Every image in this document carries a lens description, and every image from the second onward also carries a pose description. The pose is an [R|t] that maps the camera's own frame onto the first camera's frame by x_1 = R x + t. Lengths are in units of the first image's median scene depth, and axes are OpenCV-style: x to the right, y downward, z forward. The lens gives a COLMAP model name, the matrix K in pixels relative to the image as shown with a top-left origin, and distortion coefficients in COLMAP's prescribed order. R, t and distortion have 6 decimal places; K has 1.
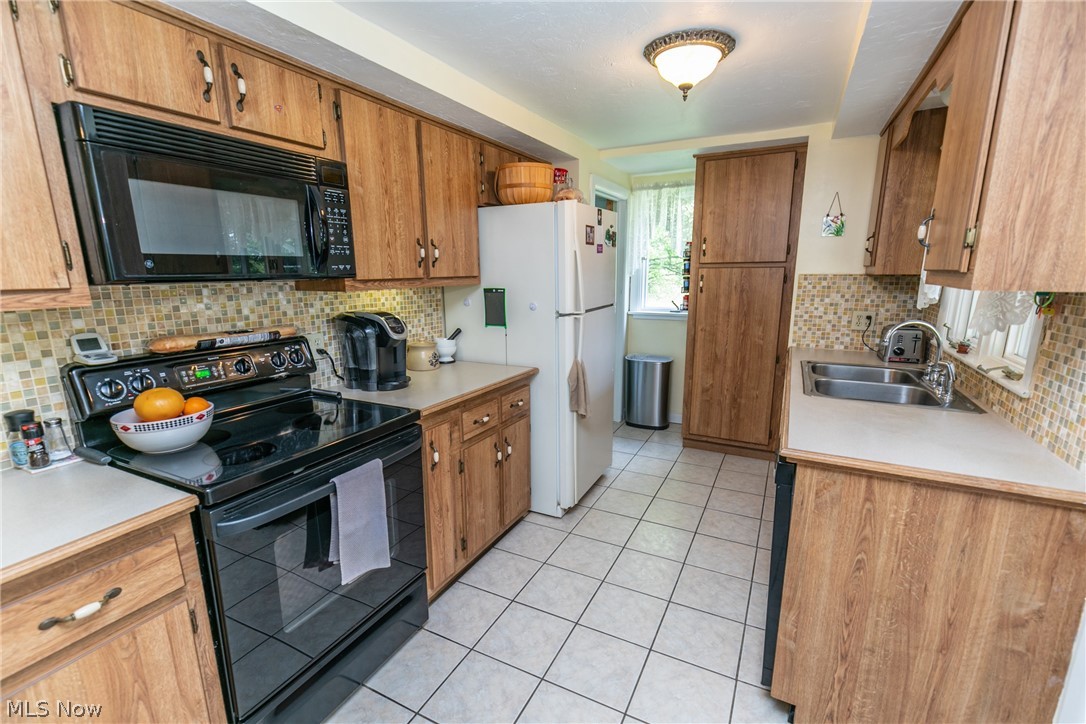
lens RADIAL K [[485.6, 0, 544.8], [0, 485.6, 371.2], [0, 0, 1]] dist [0.002340, -0.000236]
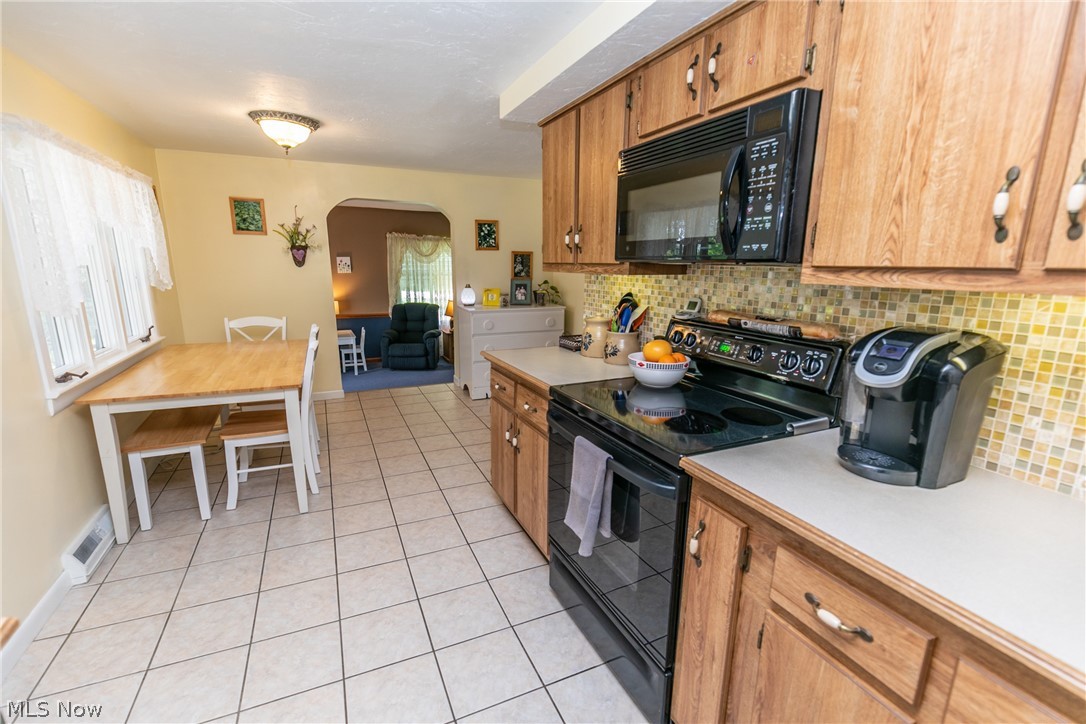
lens RADIAL K [[485.6, 0, 544.8], [0, 485.6, 371.2], [0, 0, 1]] dist [0.002340, -0.000236]
pose [[-0.614387, 0.176618, -0.768983, 0.383036], [-0.165722, 0.923996, 0.344626, -0.244092], [0.771405, 0.339171, -0.538422, 1.228588]]
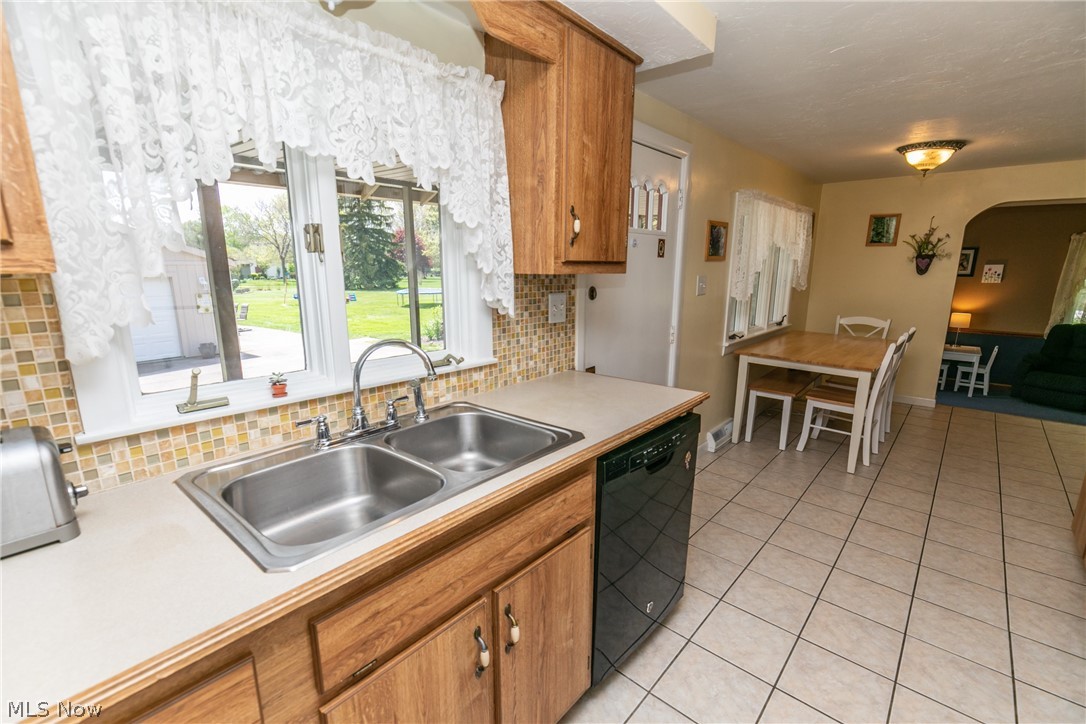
lens RADIAL K [[485.6, 0, 544.8], [0, 485.6, 371.2], [0, 0, 1]] dist [0.002340, -0.000236]
pose [[-0.971350, -0.048267, 0.232701, 0.425666], [0.051004, 0.914005, 0.402484, -0.293873], [-0.232117, 0.402822, -0.885357, 1.457060]]
